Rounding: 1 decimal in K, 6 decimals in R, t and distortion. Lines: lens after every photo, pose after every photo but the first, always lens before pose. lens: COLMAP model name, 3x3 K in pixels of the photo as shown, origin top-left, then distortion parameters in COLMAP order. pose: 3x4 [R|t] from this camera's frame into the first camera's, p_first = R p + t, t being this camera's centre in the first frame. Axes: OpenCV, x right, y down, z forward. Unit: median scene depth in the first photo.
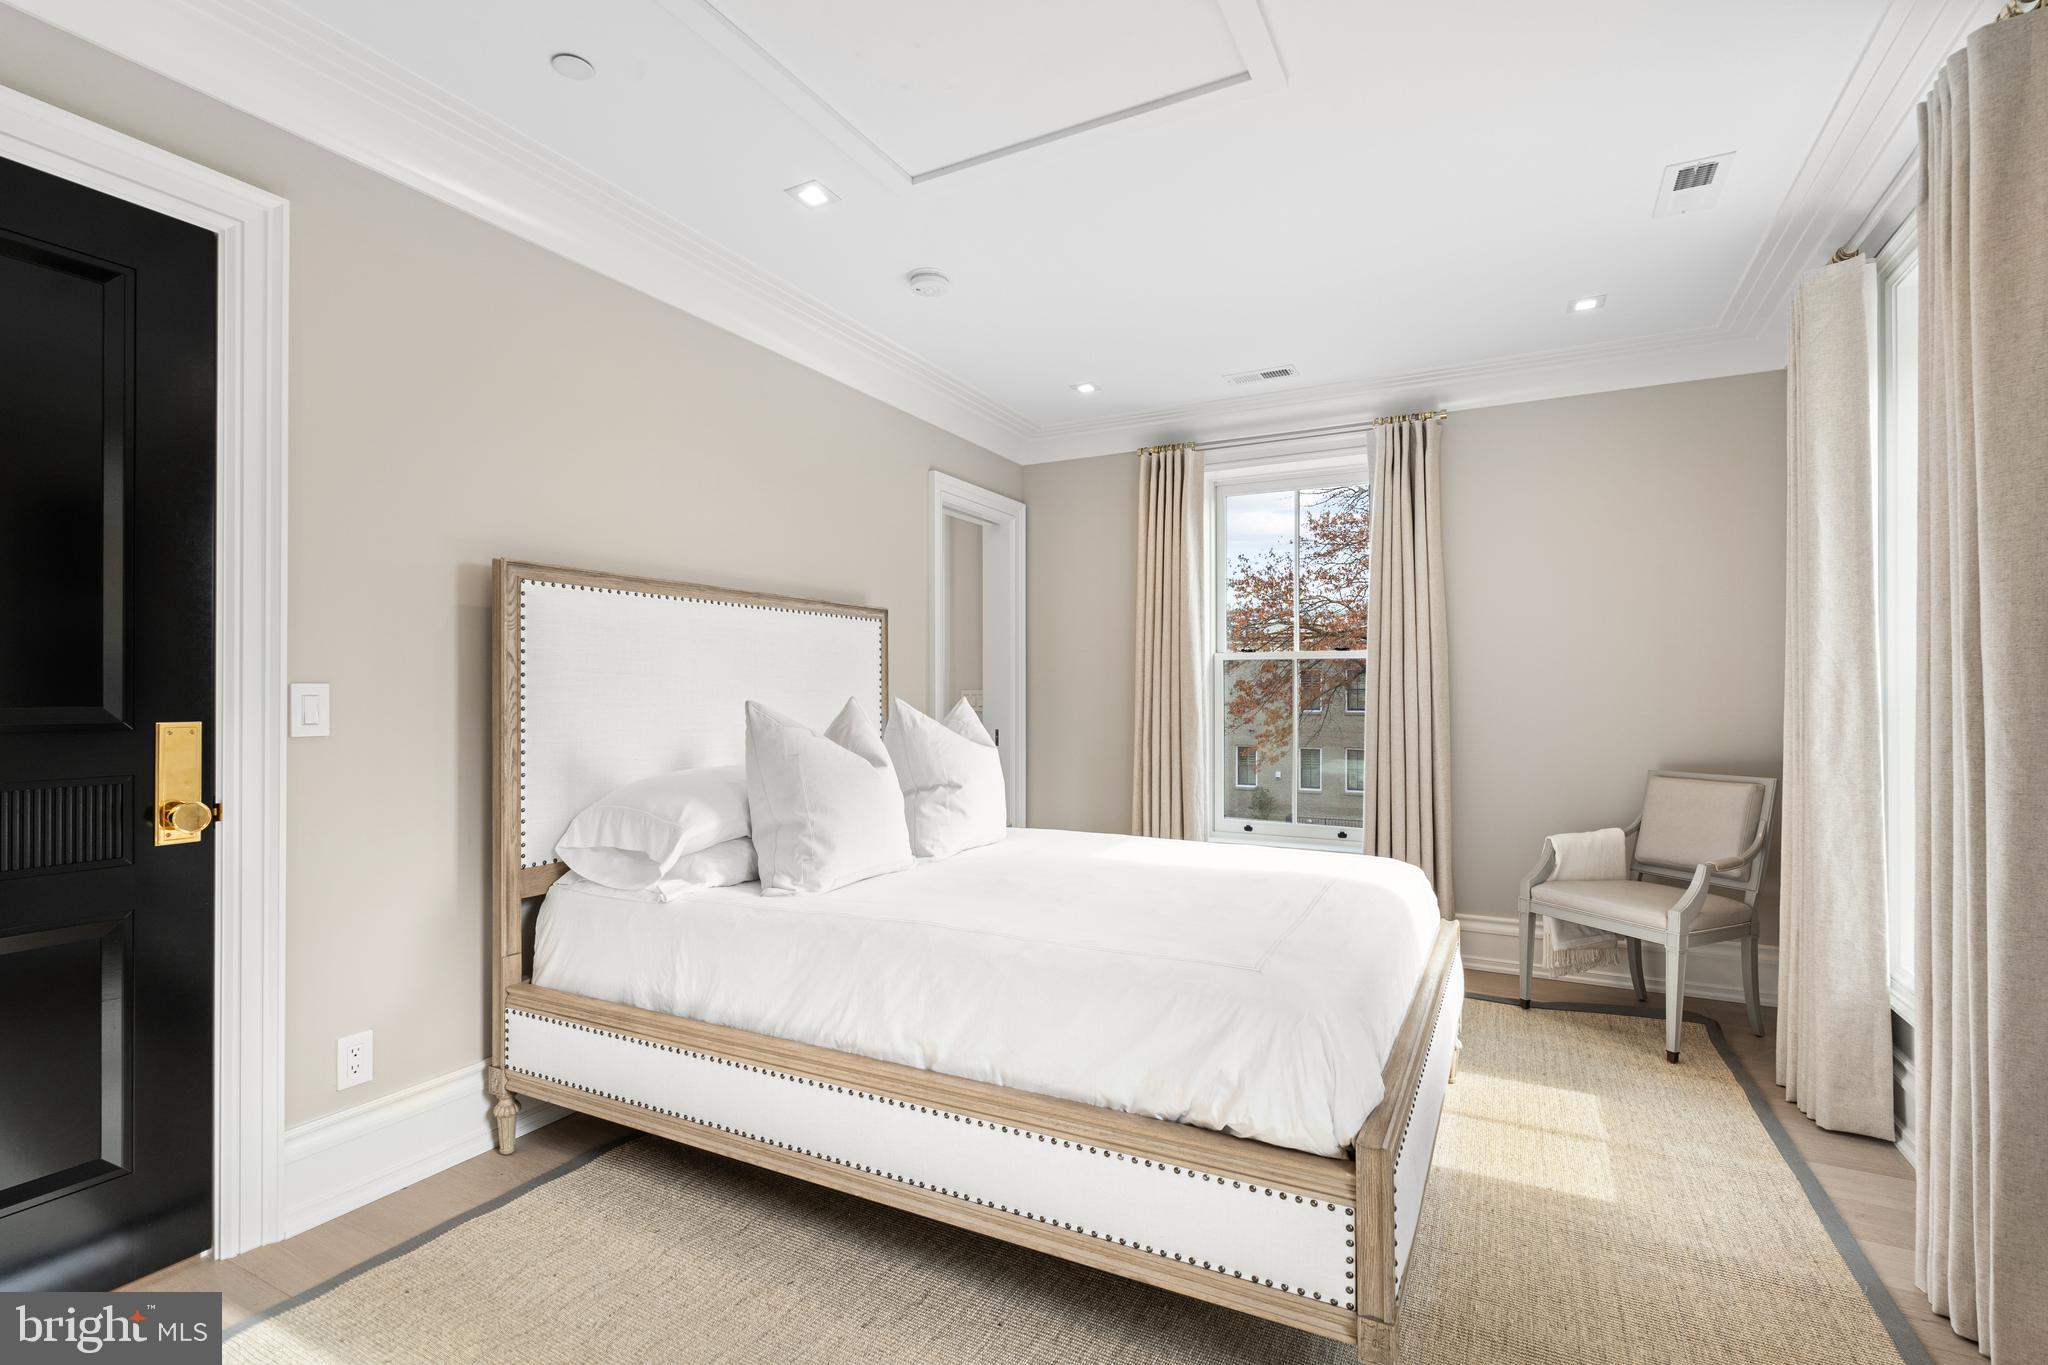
lens RADIAL K [[938.2, 0, 1024.0], [0, 938.2, 682.5], [0, 0, 1]] dist [-0.002429, -0.001210]
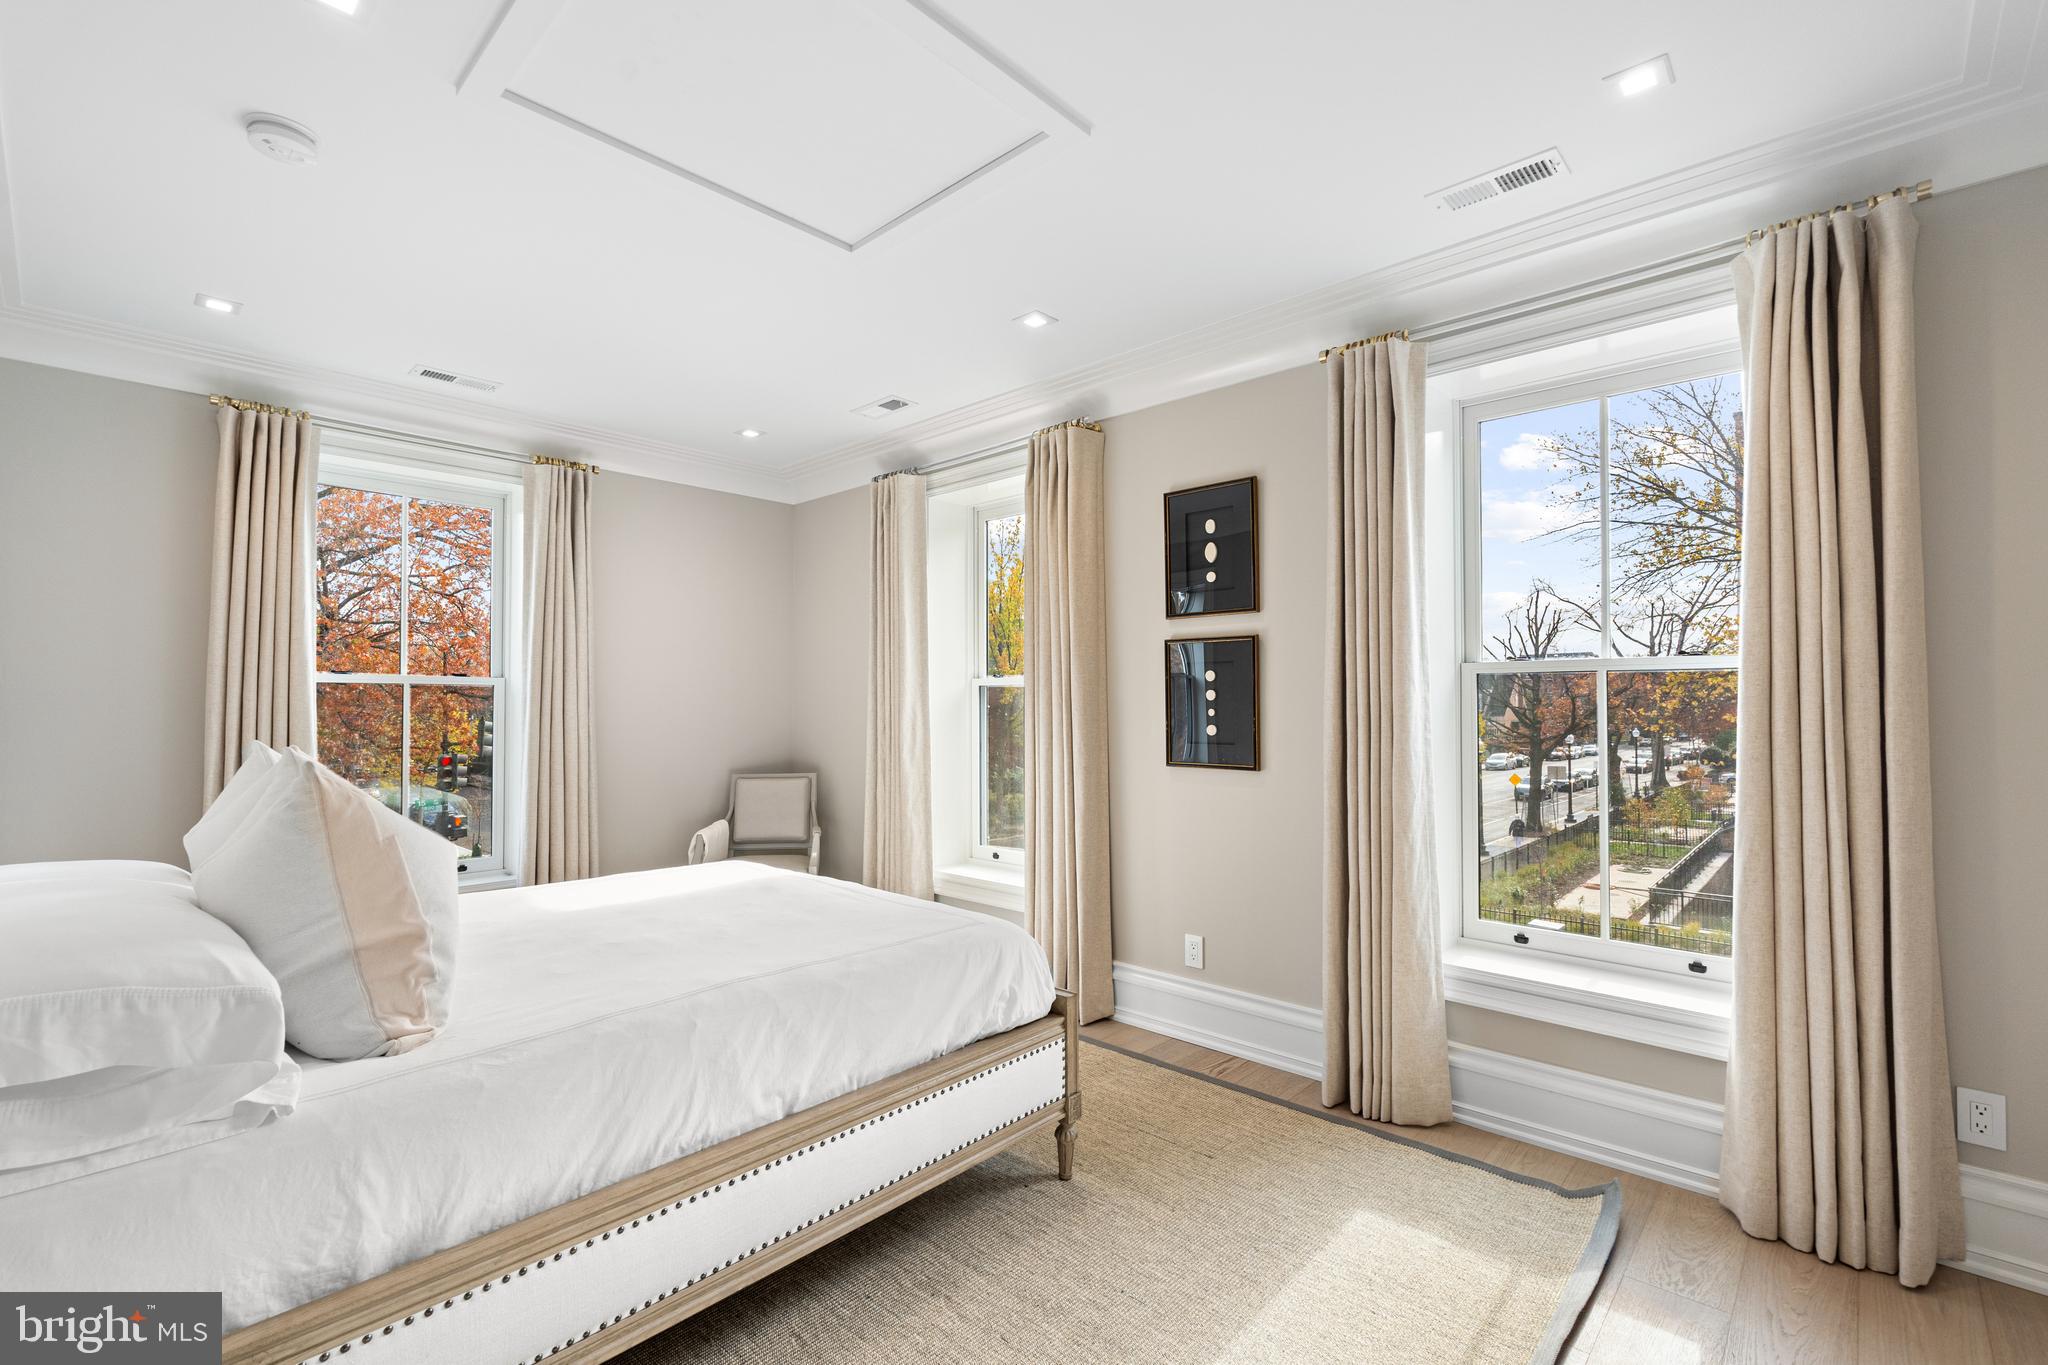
lens RADIAL K [[890.4, 0, 1024.0], [0, 890.4, 682.5], [0, 0, 1]] dist [-0.002862, -0.000267]
pose [[0.266315, 0.025821, 0.963540, -0.846800], [-0.011256, 0.999656, -0.023677, -0.027978], [-0.963820, -0.004540, 0.266514, 0.441397]]
